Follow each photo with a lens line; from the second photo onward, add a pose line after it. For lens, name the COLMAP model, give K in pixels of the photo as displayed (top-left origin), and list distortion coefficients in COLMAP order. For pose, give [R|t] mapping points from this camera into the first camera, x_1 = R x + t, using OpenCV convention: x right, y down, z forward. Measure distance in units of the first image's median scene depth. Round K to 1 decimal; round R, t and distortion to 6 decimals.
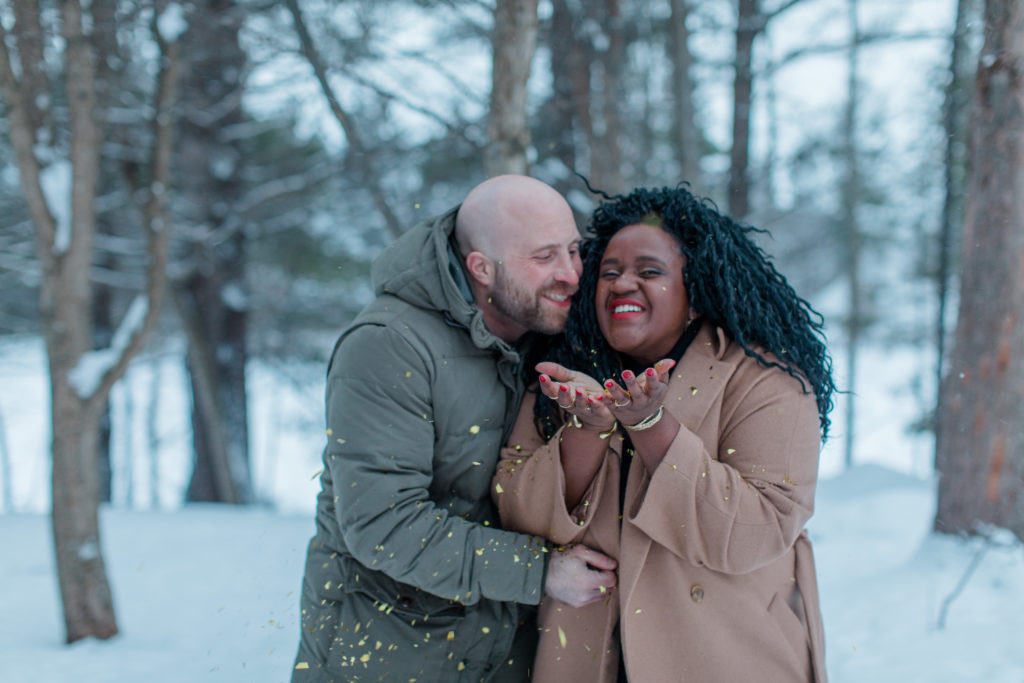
lens RADIAL K [[1464.8, 0, 512.0], [0, 1464.8, 341.5], [0, 0, 1]] dist [0.006808, 0.024440]
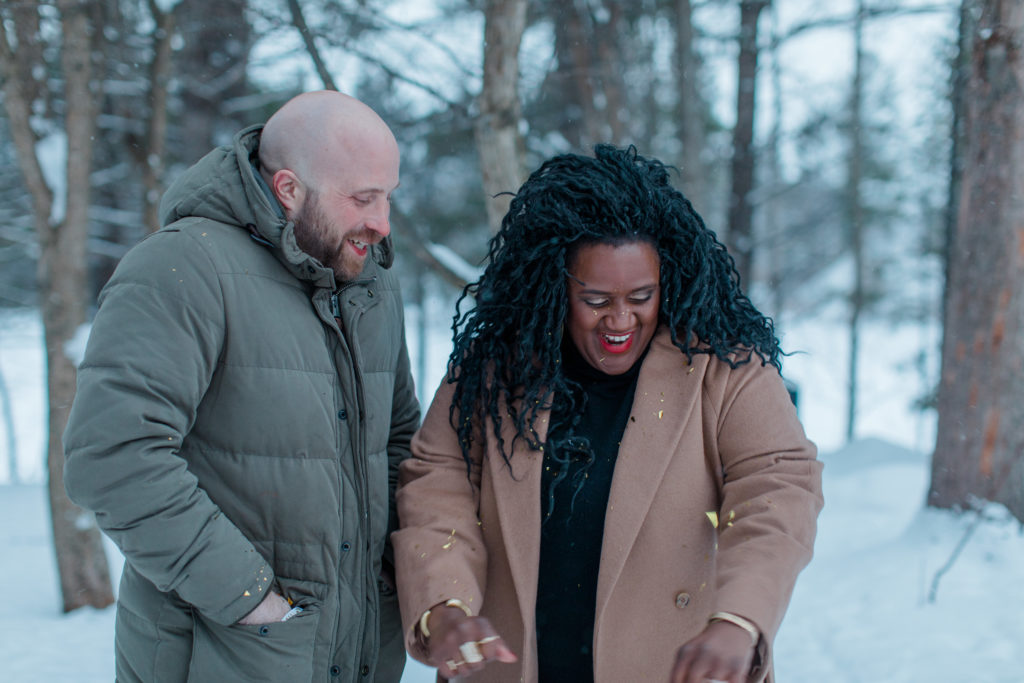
lens RADIAL K [[1464.8, 0, 512.0], [0, 1464.8, 341.5], [0, 0, 1]] dist [0.006808, 0.024440]
pose [[0.999980, 0.003518, -0.005304, 0.008484], [-0.003425, 0.999845, 0.017287, 0.001189], [0.005364, -0.017268, 0.999837, -0.001486]]
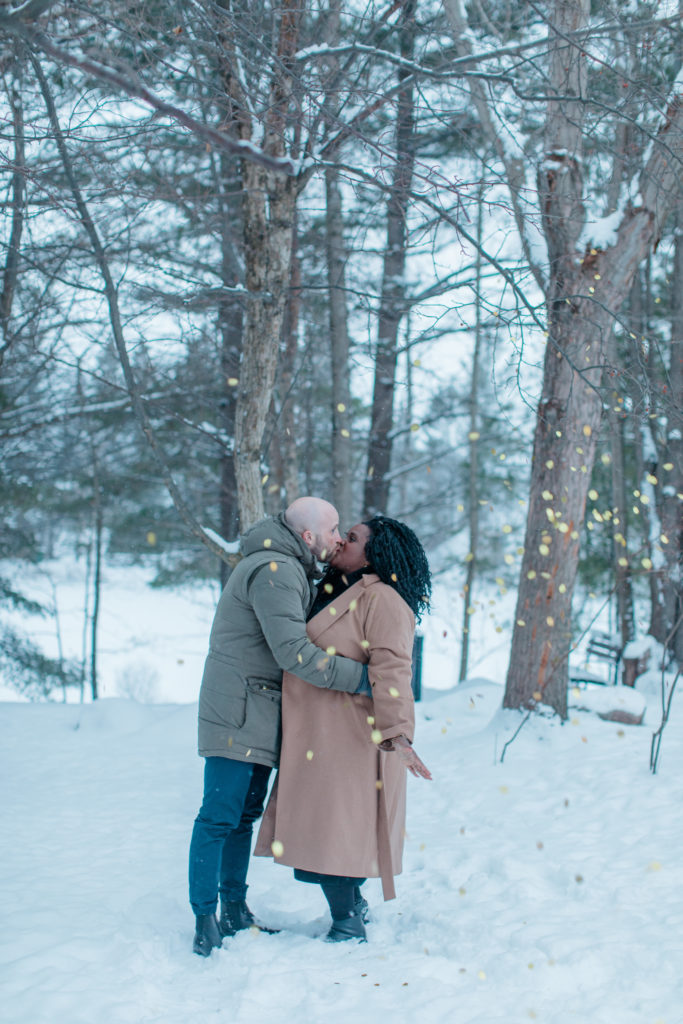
lens RADIAL K [[1461.7, 0, 341.5], [0, 1461.7, 512.0], [0, 0, 1]] dist [0.011441, -0.009384]
pose [[0.990648, 0.039835, 0.130495, -0.080423], [-0.034161, 0.998383, -0.045437, 0.003890], [-0.132094, 0.040554, 0.990407, -0.466230]]
